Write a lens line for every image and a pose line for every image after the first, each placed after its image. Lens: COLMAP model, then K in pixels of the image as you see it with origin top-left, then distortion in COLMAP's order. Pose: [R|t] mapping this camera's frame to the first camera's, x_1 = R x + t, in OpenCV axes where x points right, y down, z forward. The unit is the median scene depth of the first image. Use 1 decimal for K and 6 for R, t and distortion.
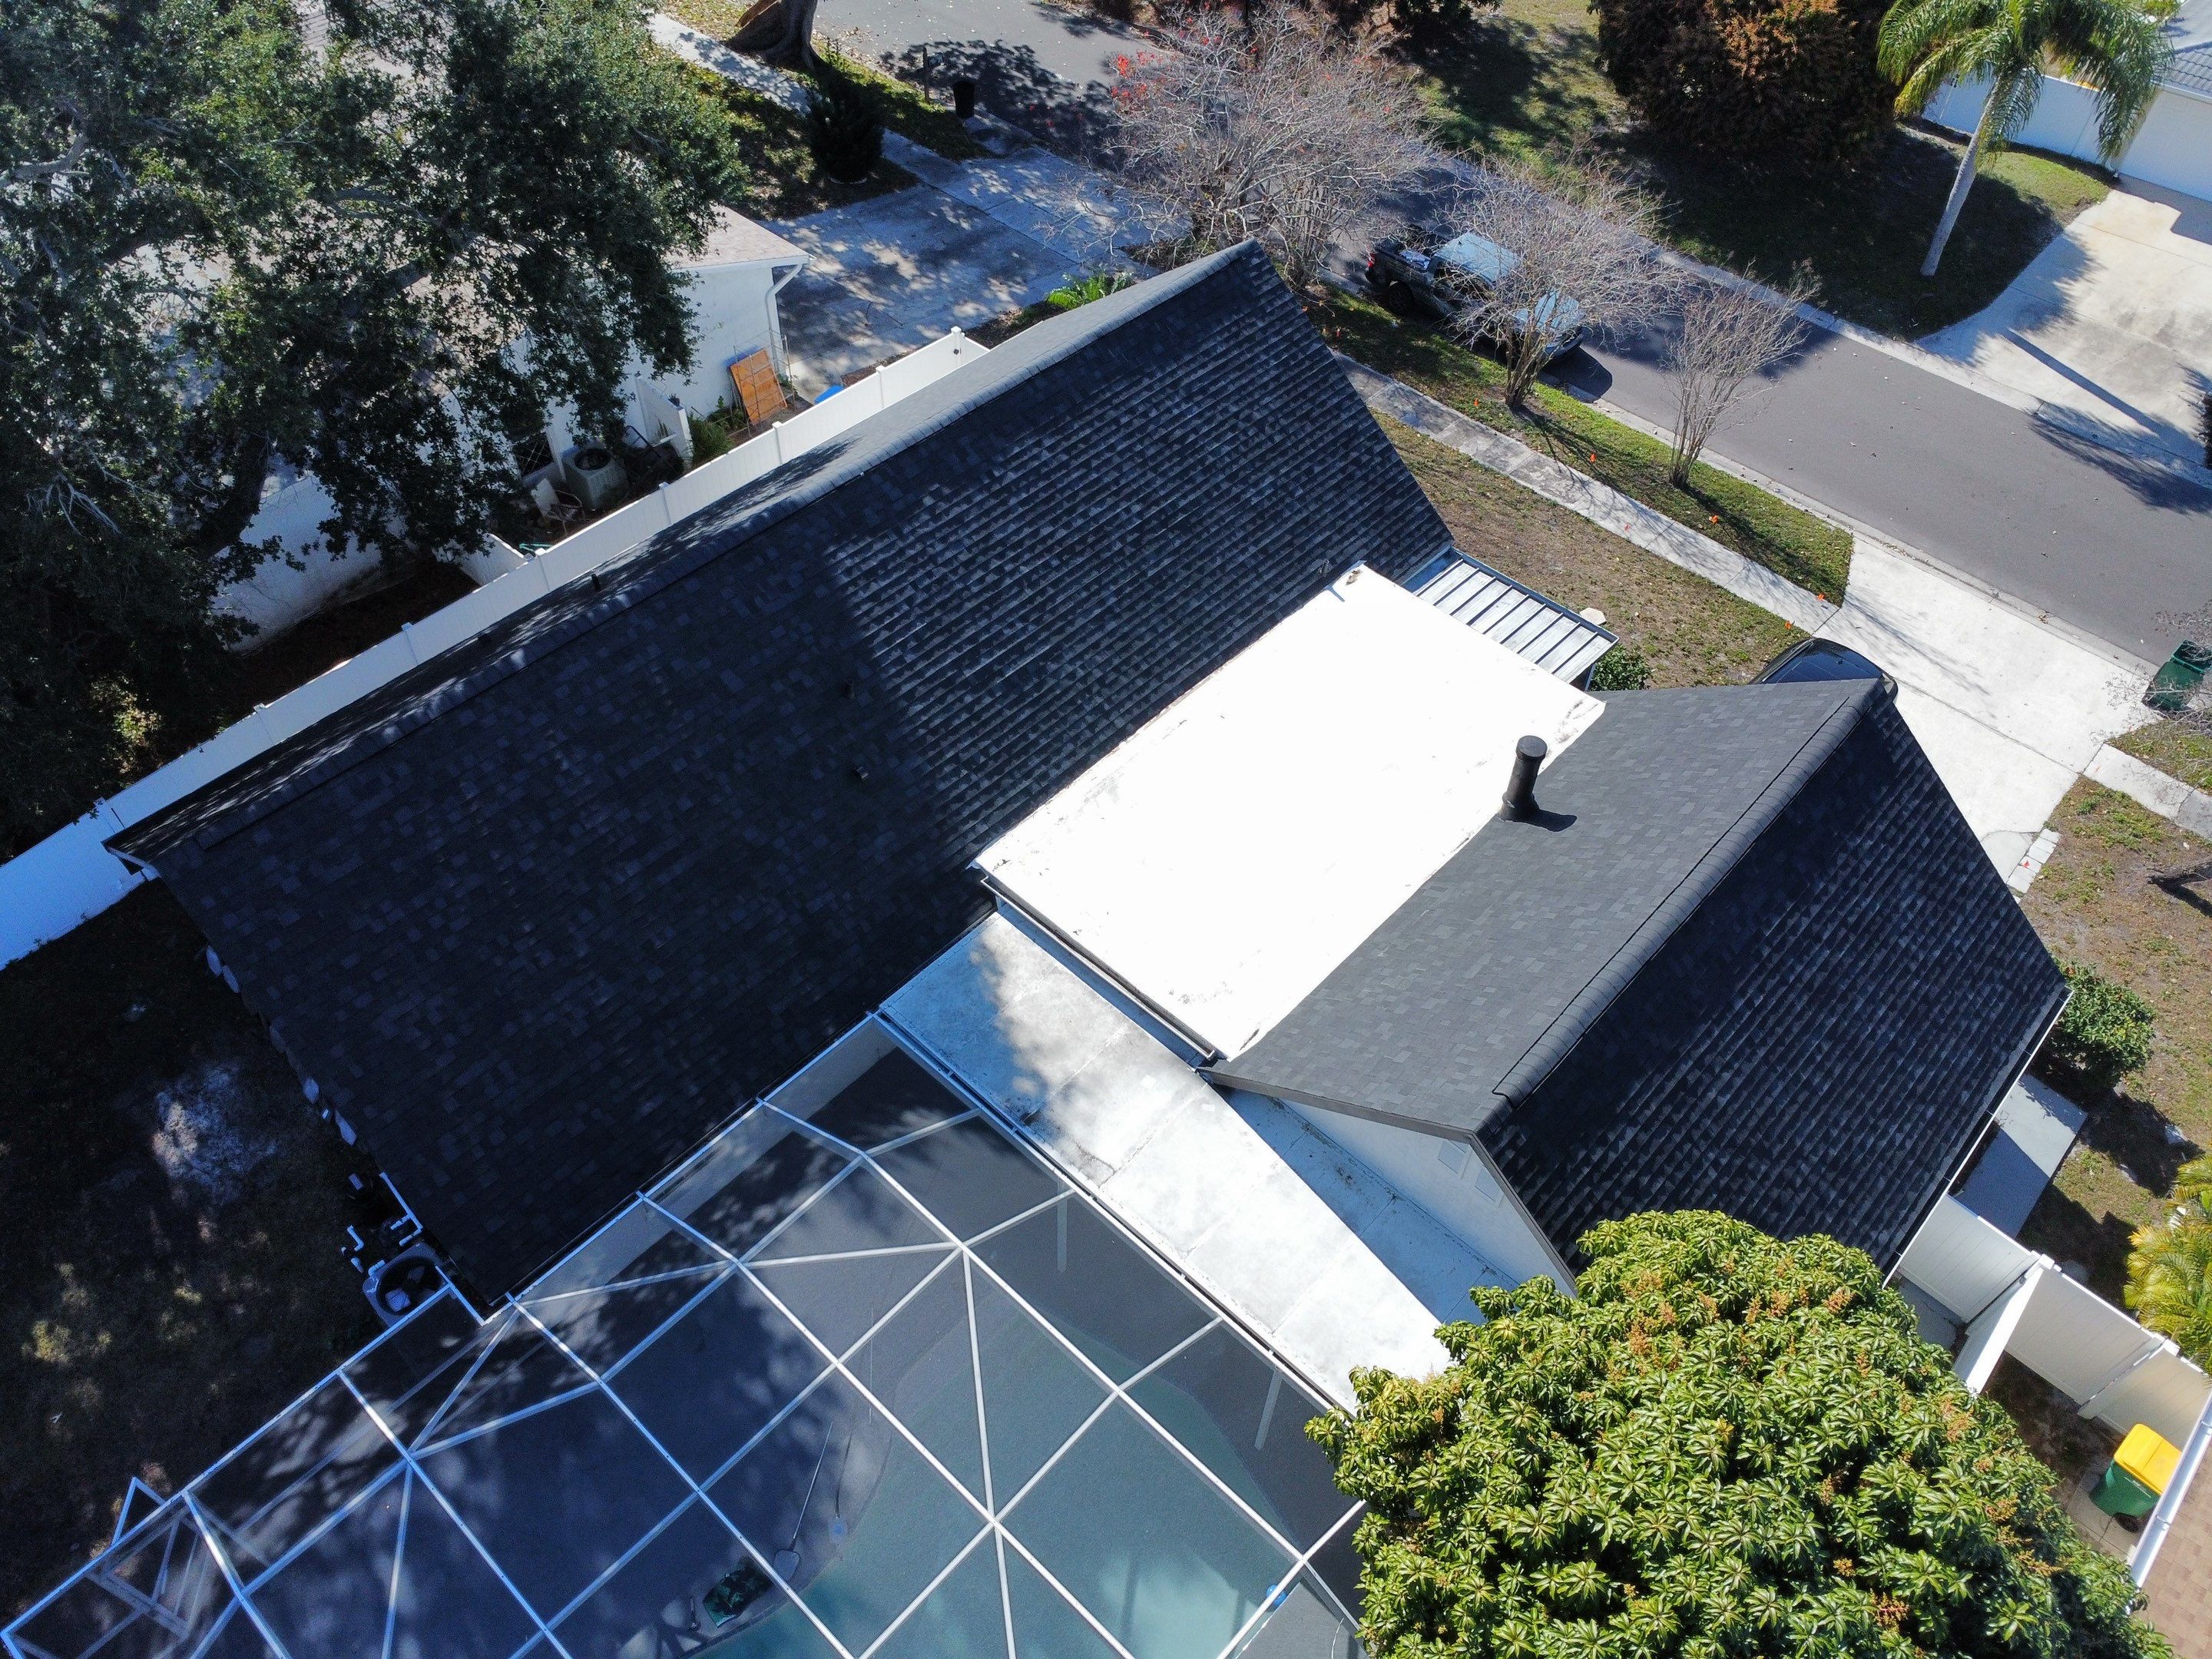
lens RADIAL K [[1606.3, 0, 1094.9], [0, 1606.3, 819.5], [0, 0, 1]] dist [-0.023499, -0.014478]
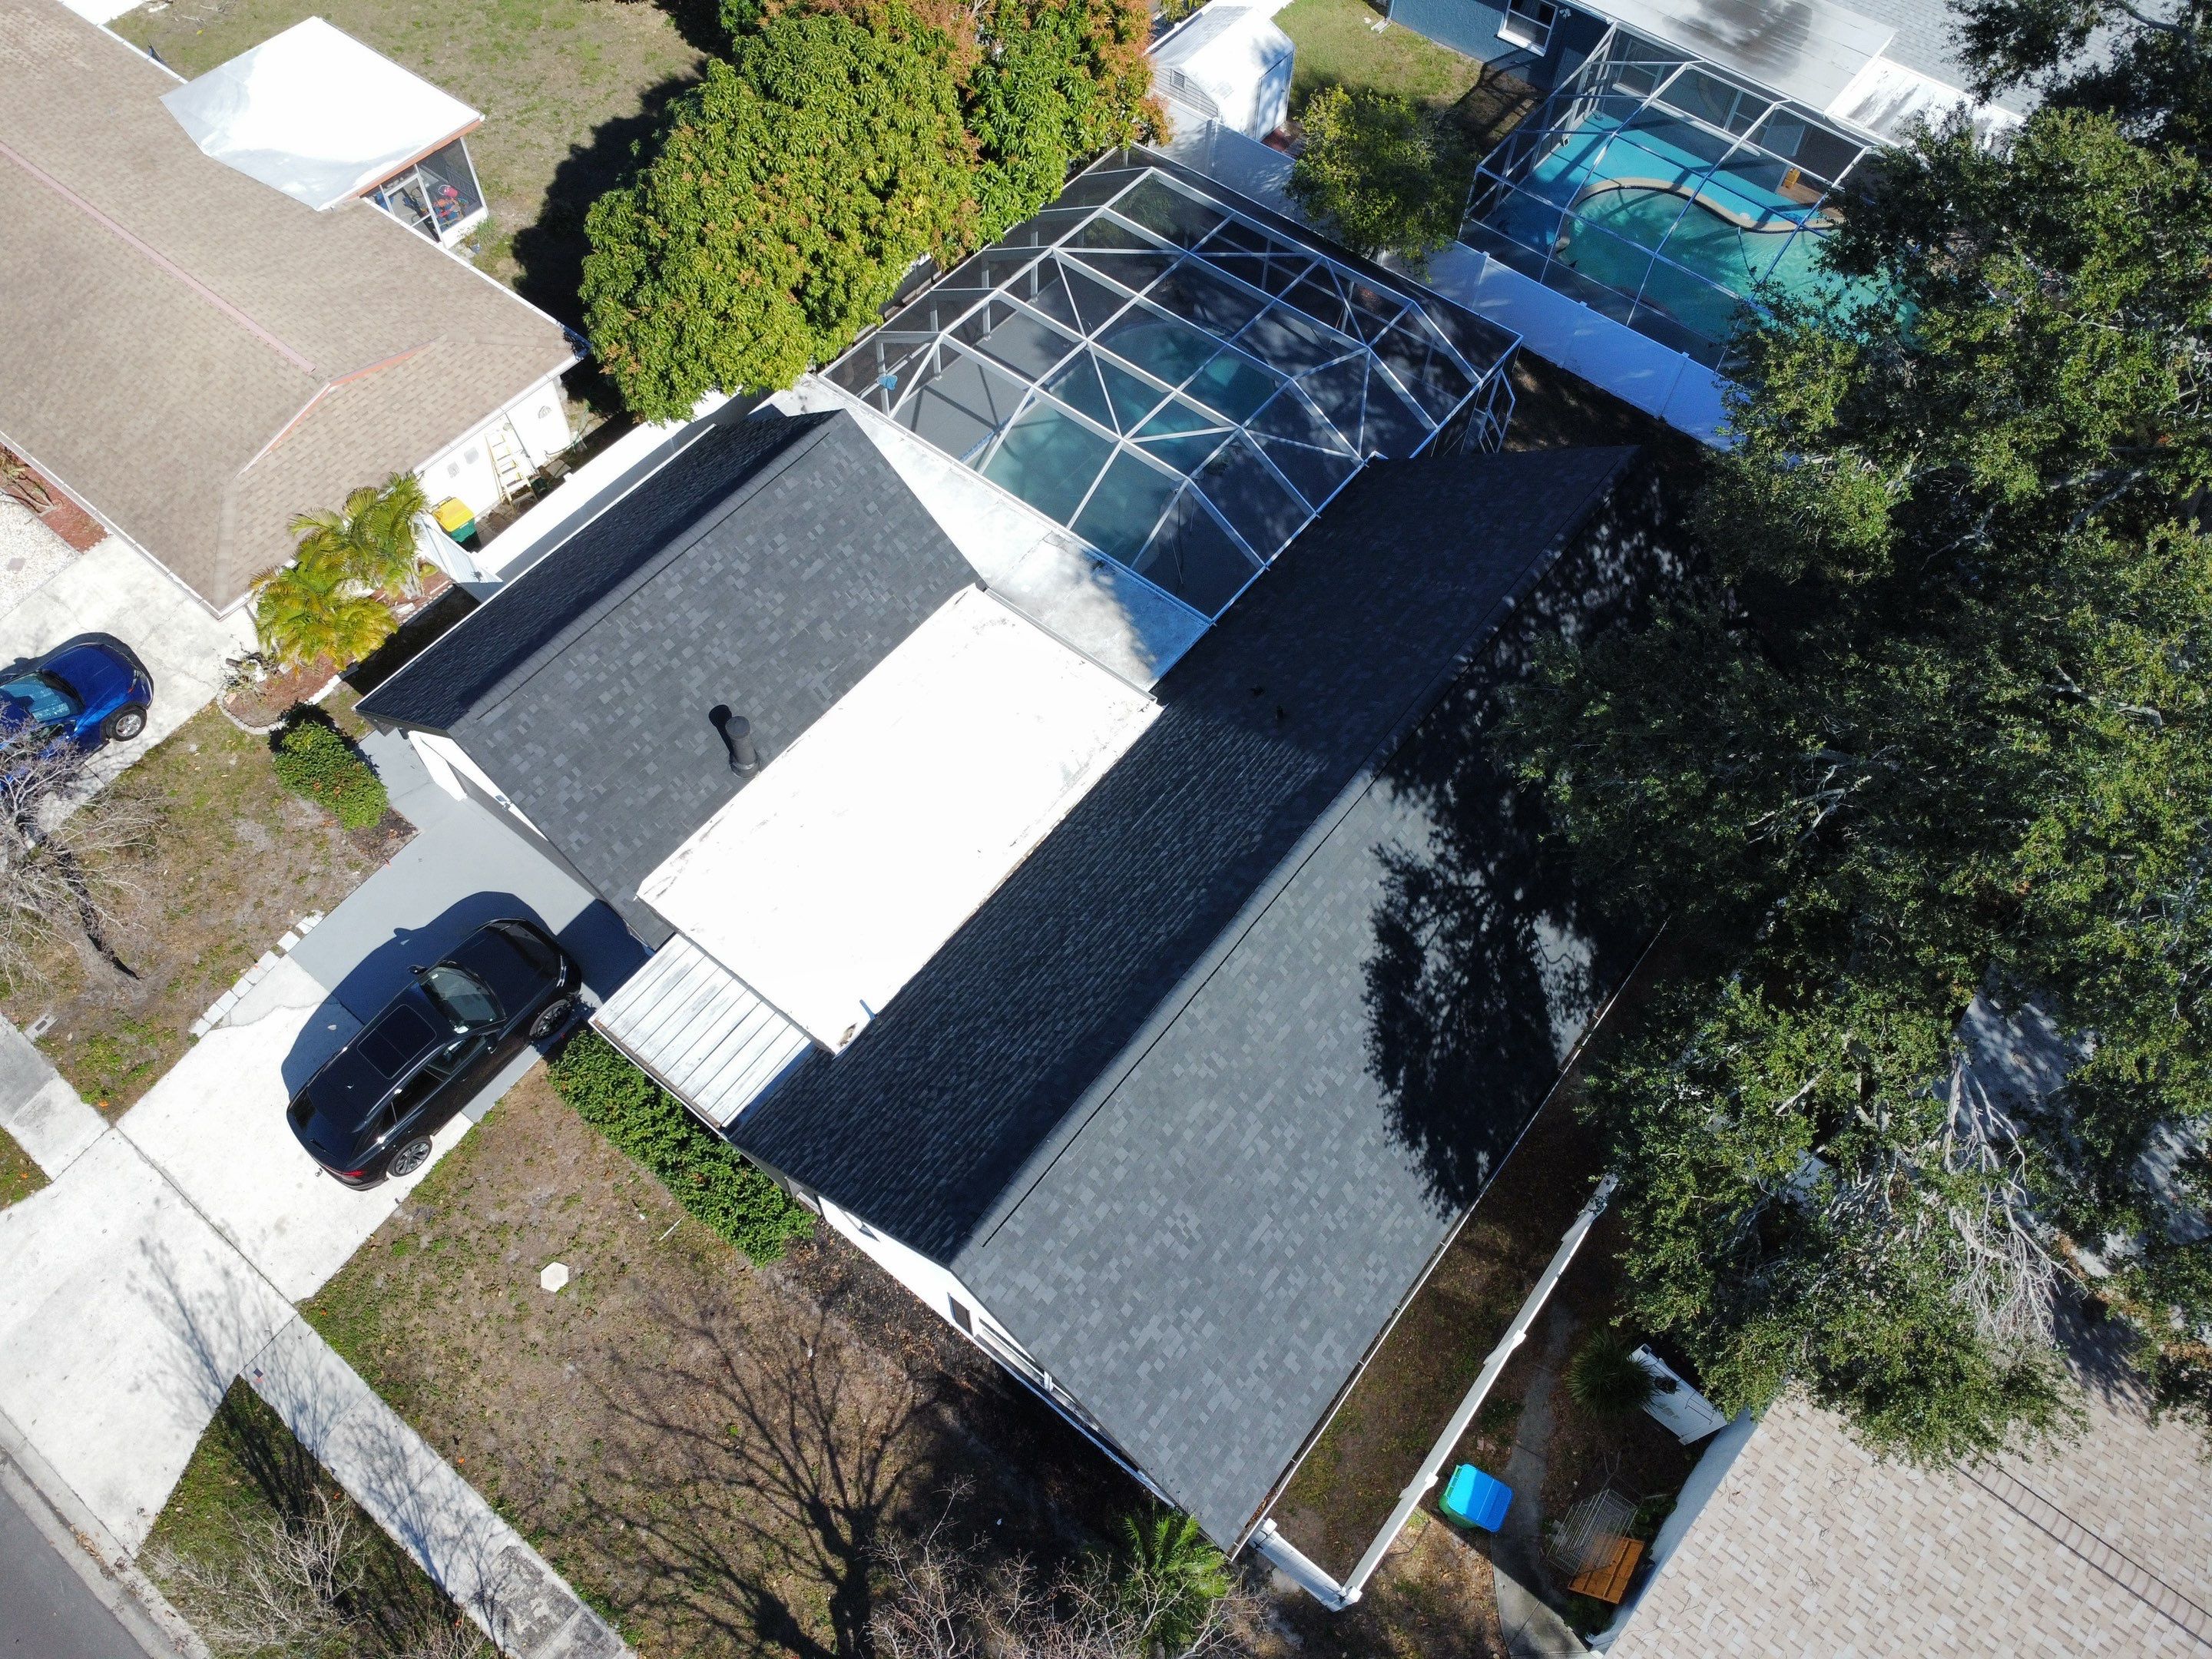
lens RADIAL K [[1606.3, 0, 1094.9], [0, 1606.3, 819.5], [0, 0, 1]] dist [-0.023499, -0.014478]
pose [[-0.994843, 0.051941, -0.087118, 0.091103], [-0.098767, -0.300690, 0.948594, -1.107023], [0.023076, 0.952307, 0.304269, 0.591994]]
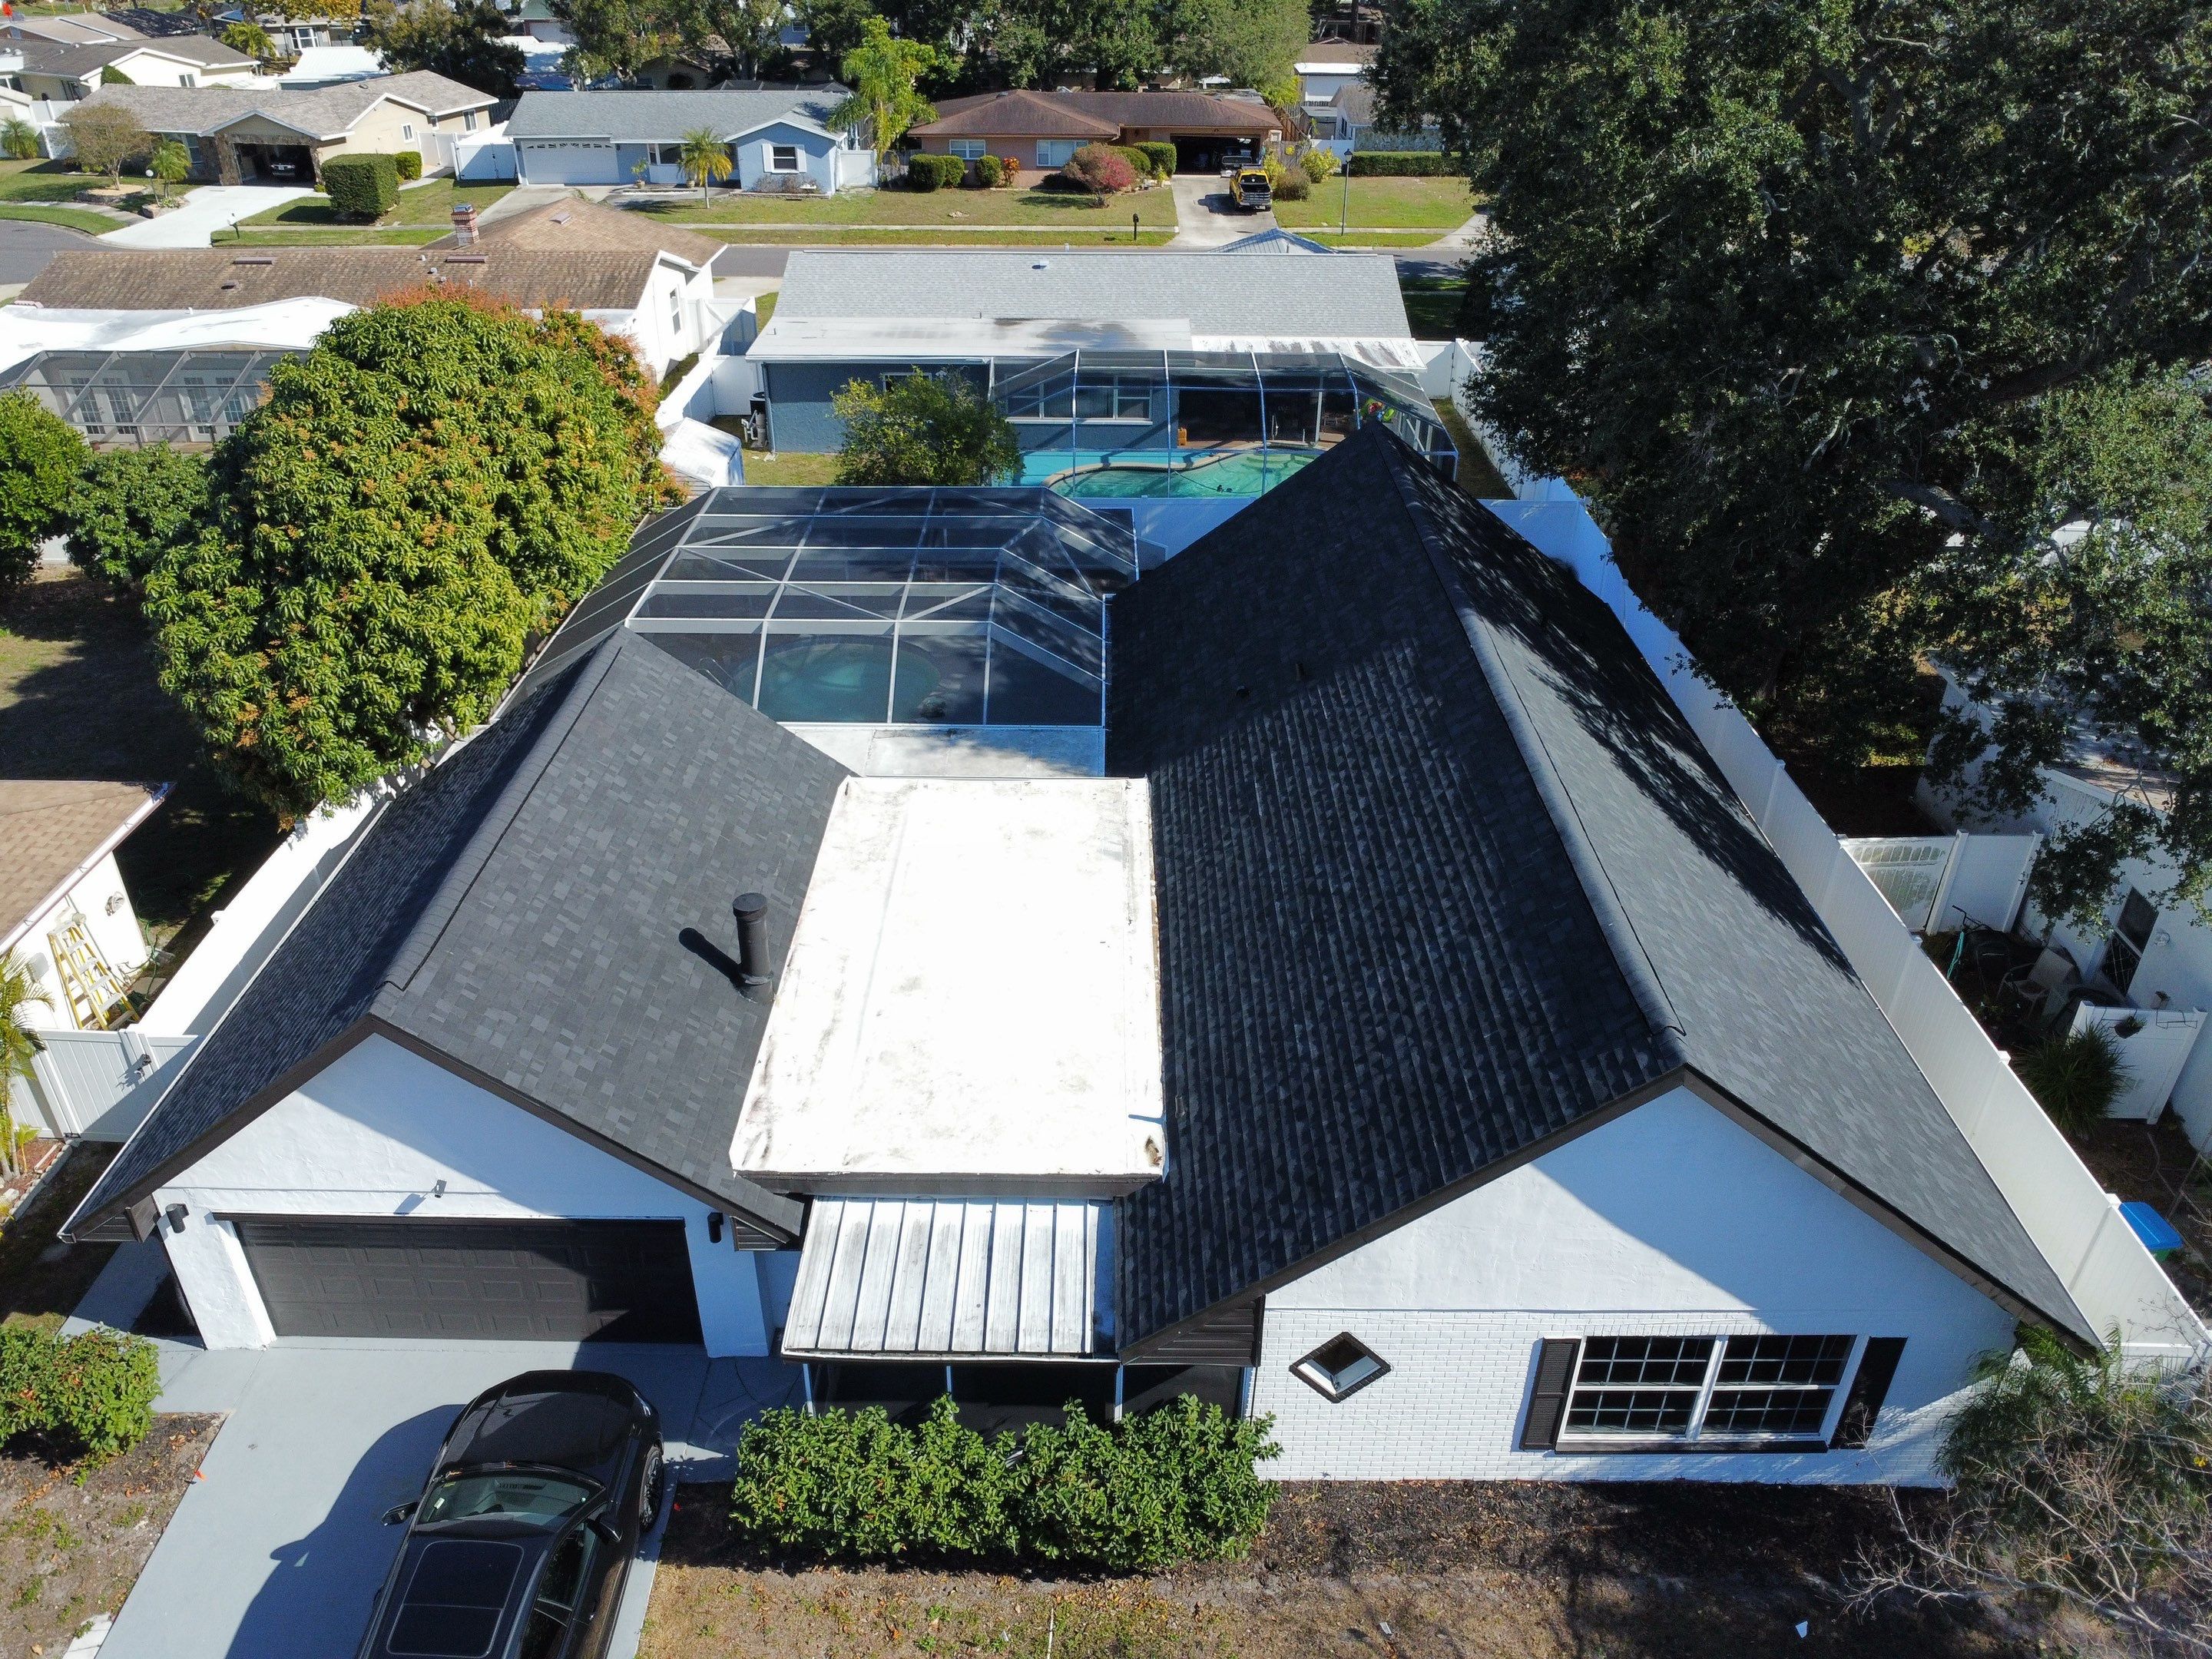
lens RADIAL K [[1606.3, 0, 1094.9], [0, 1606.3, 819.5], [0, 0, 1]] dist [-0.023499, -0.014478]
pose [[-0.733235, 0.325576, -0.596964, 0.552441], [-0.523571, 0.289844, 0.801165, -0.740788], [0.433866, 0.899995, -0.042061, 0.922387]]
